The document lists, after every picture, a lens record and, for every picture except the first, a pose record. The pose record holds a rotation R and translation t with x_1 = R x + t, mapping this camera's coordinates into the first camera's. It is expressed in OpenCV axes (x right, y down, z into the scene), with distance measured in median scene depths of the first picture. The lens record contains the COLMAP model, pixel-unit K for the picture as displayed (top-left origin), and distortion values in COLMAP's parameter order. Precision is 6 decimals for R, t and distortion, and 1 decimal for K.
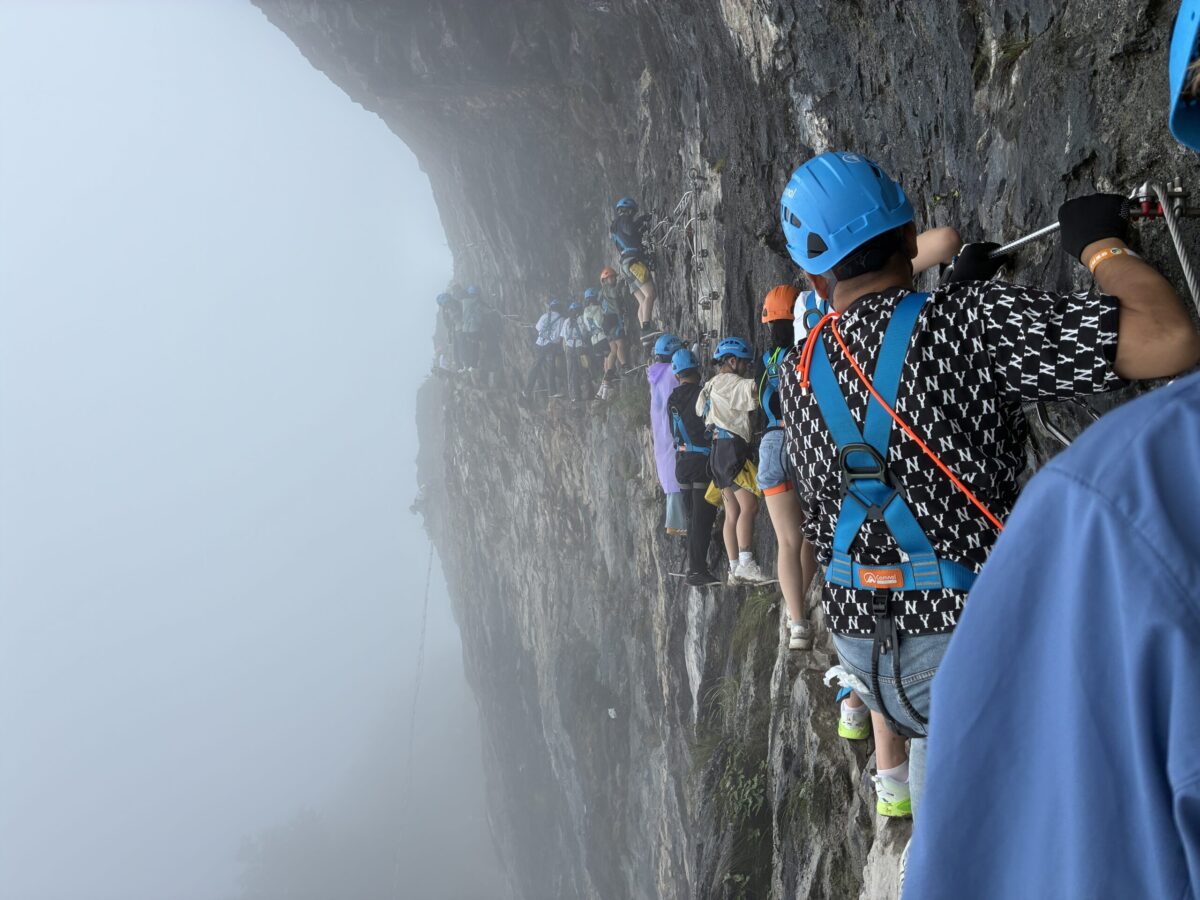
lens RADIAL K [[903.6, 0, 600.0], [0, 903.6, 450.0], [0, 0, 1]] dist [0.064077, -0.101633]
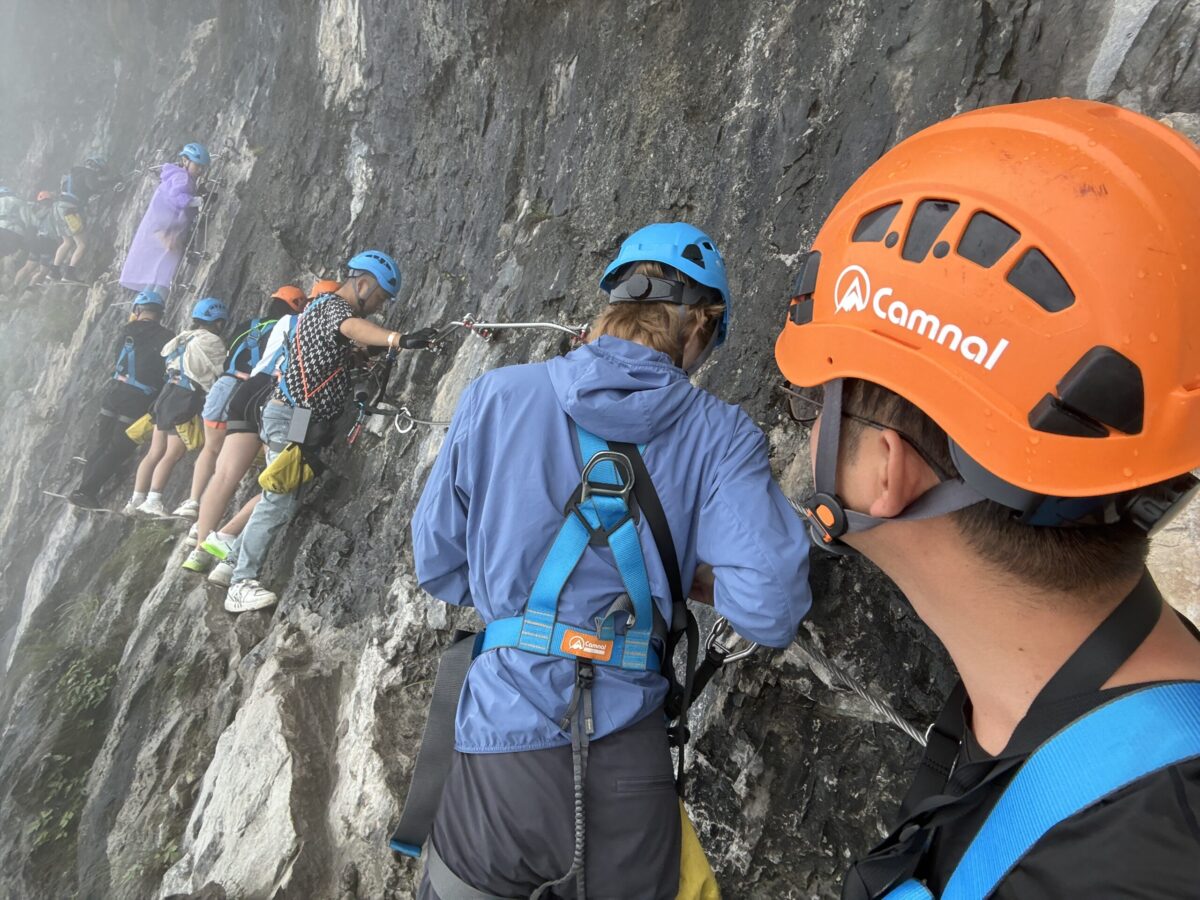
lens RADIAL K [[824.7, 0, 598.7], [0, 824.7, 432.6], [0, 0, 1]] dist [0.094560, -0.145207]
pose [[0.720455, 0.357577, 0.594208, -0.101263], [-0.328361, 0.930579, -0.161870, 0.059356], [-0.610838, -0.078495, 0.787855, -0.119410]]
